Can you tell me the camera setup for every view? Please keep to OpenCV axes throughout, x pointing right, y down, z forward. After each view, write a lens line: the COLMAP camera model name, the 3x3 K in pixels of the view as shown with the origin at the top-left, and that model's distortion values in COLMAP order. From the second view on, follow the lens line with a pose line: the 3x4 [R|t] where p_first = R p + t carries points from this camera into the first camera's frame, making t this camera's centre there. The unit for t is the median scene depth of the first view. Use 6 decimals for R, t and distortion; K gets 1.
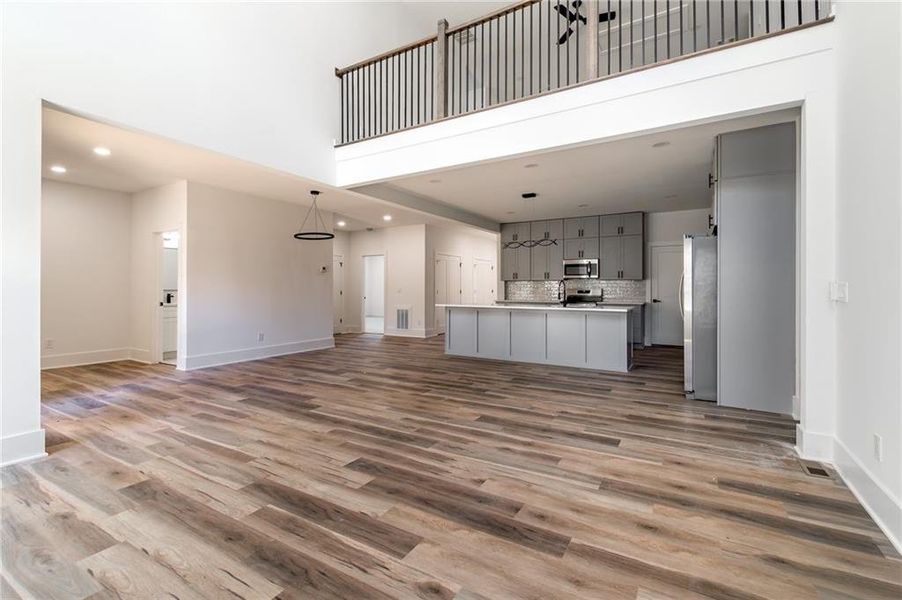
lens RADIAL K [[403.6, 0, 459.4], [0, 403.6, 285.0], [0, 0, 1]] dist [-0.000330, -0.000652]
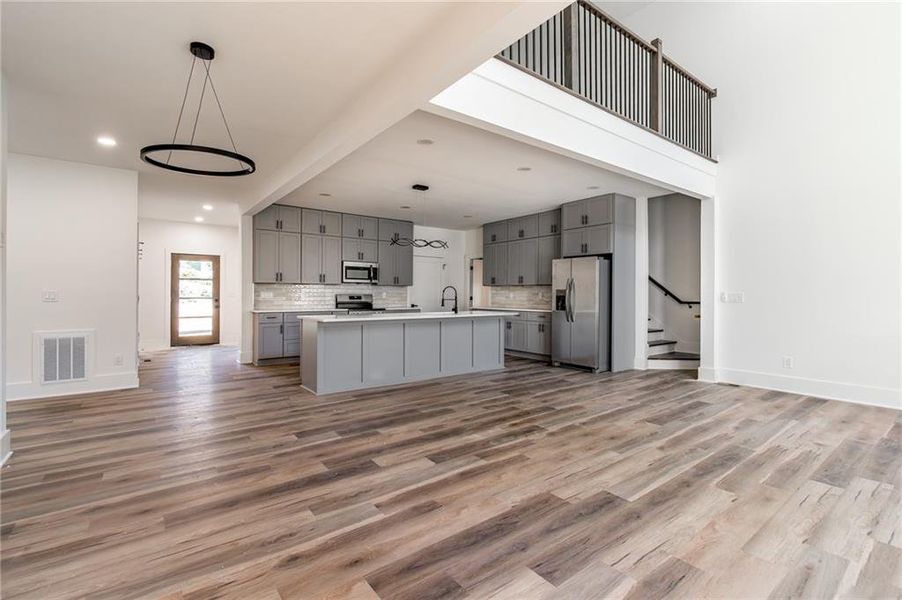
lens RADIAL K [[403.6, 0, 453.4], [0, 403.6, 298.1], [0, 0, 1]] dist [-0.000330, -0.000652]
pose [[0.382293, -0.008457, 0.924003, -1.145784], [-0.012457, 0.999820, 0.014305, 0.005327], [-0.923957, -0.016979, 0.382118, 1.142119]]
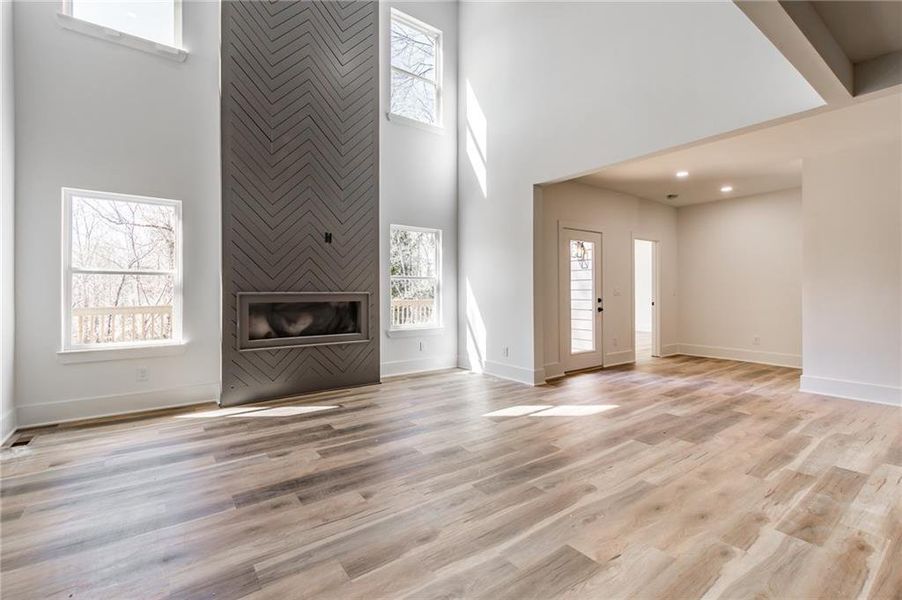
lens RADIAL K [[403.6, 0, 452.3], [0, 403.6, 294.1], [0, 0, 1]] dist [-0.000330, -0.000652]
pose [[-0.402774, 0.002313, -0.915297, 0.594443], [0.005577, 0.999984, 0.000073, 0.011410], [0.915283, -0.005075, -0.402780, 1.116541]]
